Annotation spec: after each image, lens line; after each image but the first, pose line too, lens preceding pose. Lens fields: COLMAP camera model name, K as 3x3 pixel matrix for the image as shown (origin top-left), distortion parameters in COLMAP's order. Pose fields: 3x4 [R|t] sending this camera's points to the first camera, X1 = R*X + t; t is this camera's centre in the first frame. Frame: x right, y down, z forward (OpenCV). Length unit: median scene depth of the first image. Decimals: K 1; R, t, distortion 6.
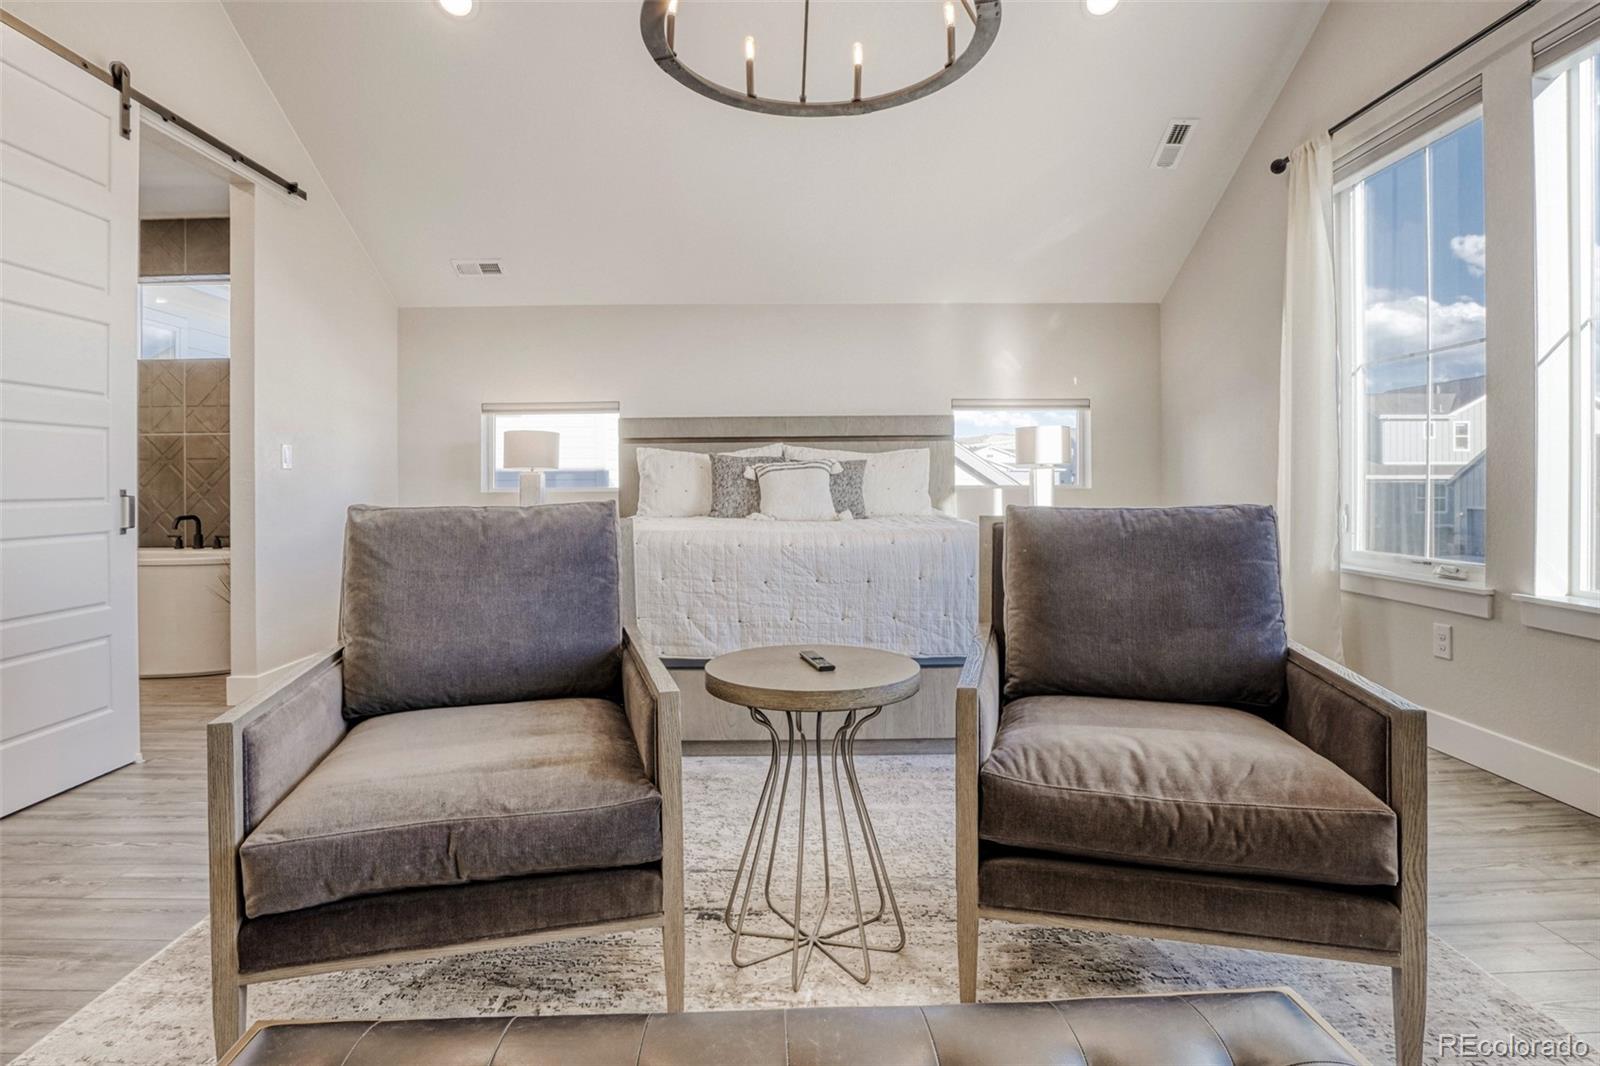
lens RADIAL K [[796.4, 0, 803.2], [0, 796.4, 487.1], [0, 0, 1]] dist [-0.038712, 0.004958]
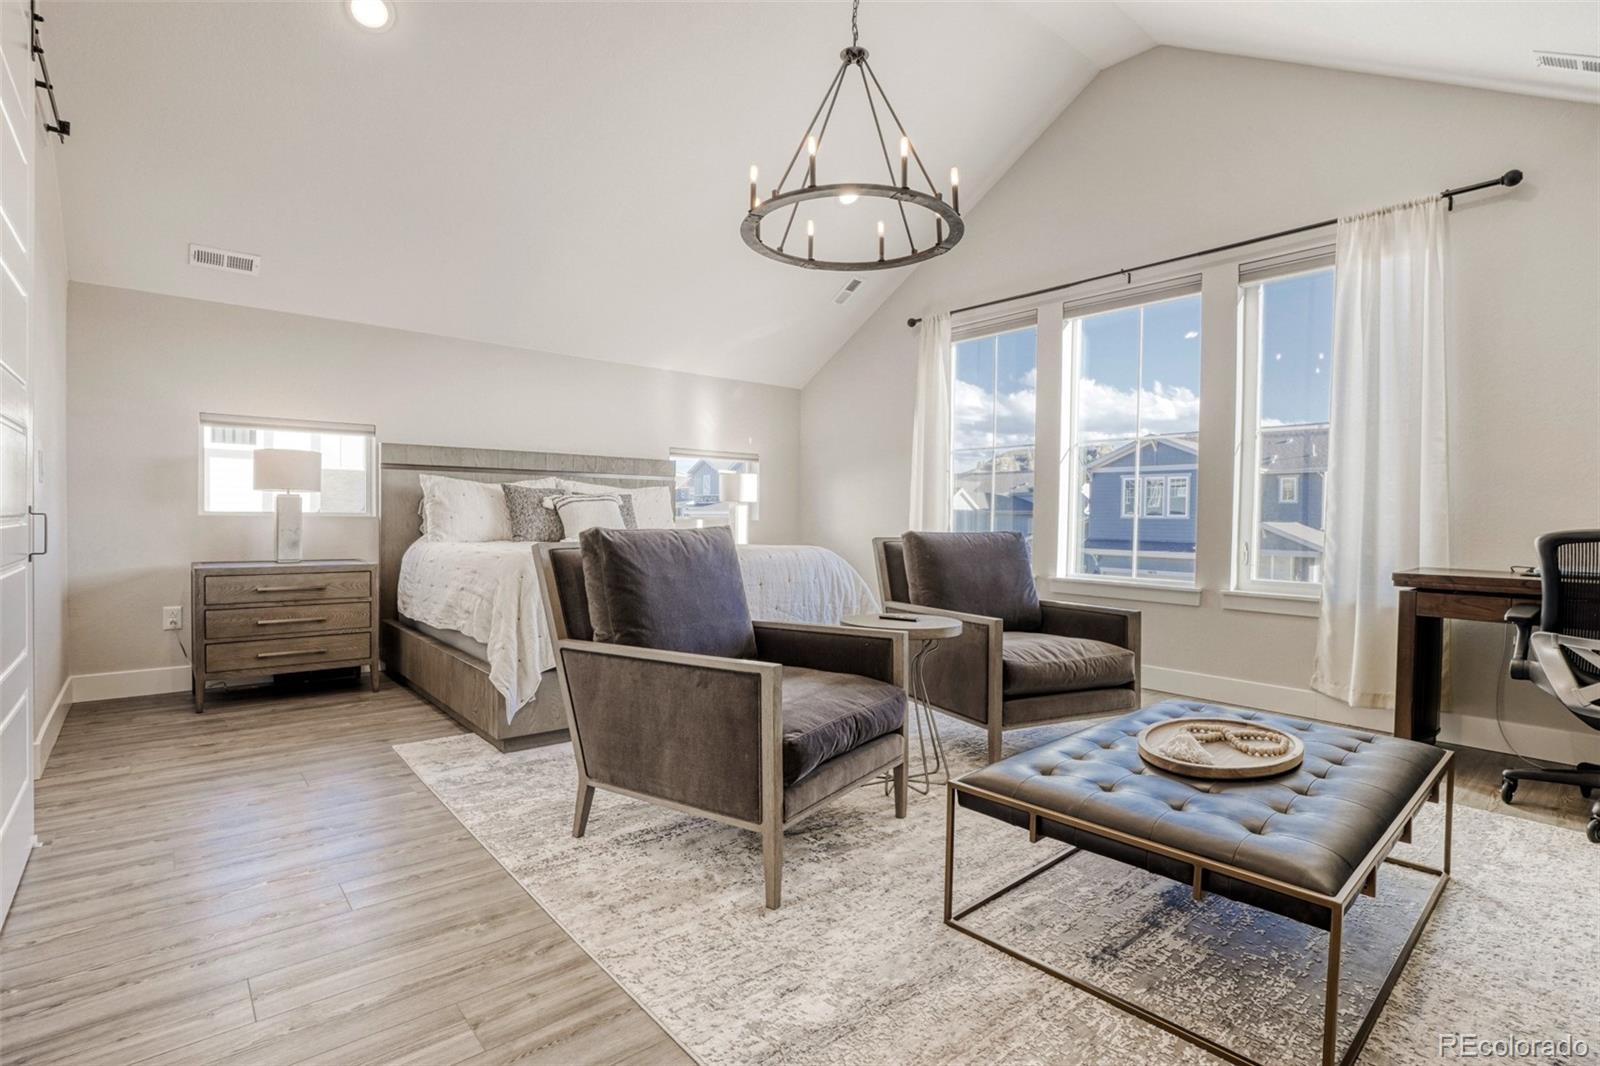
lens RADIAL K [[753.8, 0, 809.1], [0, 753.8, 532.4], [0, 0, 1]] dist [-0.025543, 0.000920]
pose [[0.768001, 0.003496, 0.640439, -0.478400], [-0.015070, 0.999807, 0.012614, 0.005417], [-0.640271, -0.019339, 0.767906, -0.056557]]
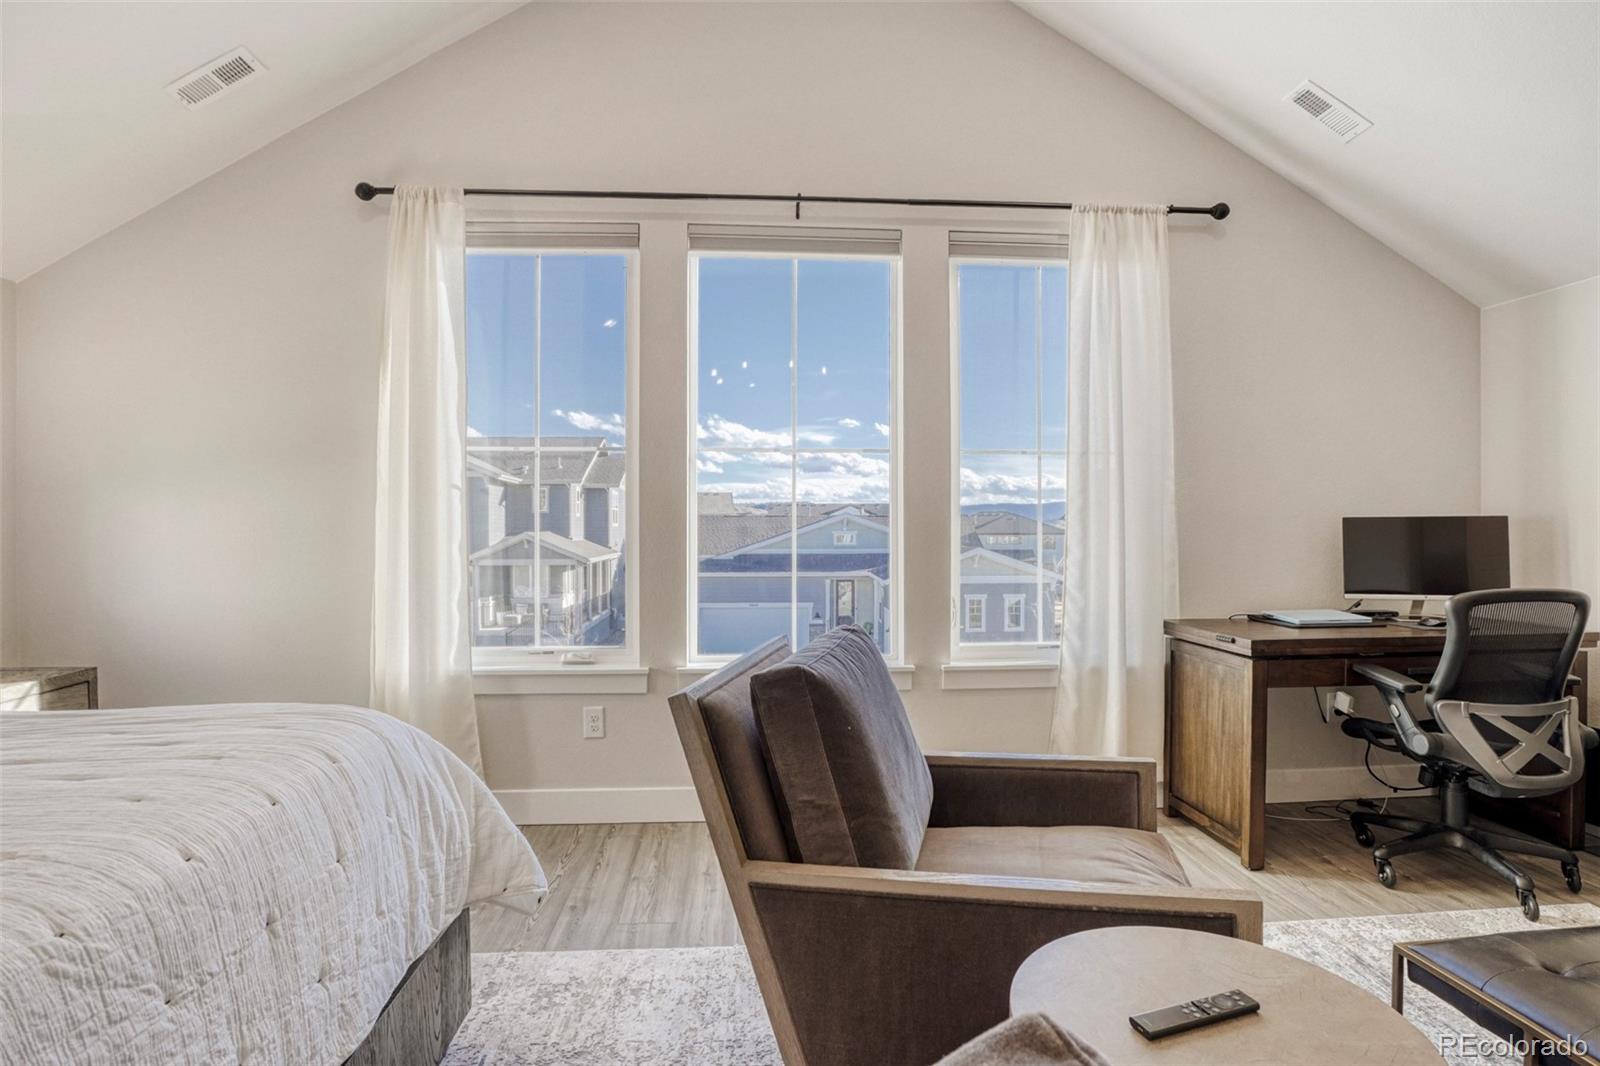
lens RADIAL K [[796.4, 0, 793.8], [0, 796.4, 532.0], [0, 0, 1]] dist [-0.038712, 0.004958]
pose [[-0.048737, 0.001610, 0.998810, -0.200156], [0.008186, 0.999966, -0.001212, -0.043580], [-0.998778, 0.008117, -0.048749, 0.520553]]
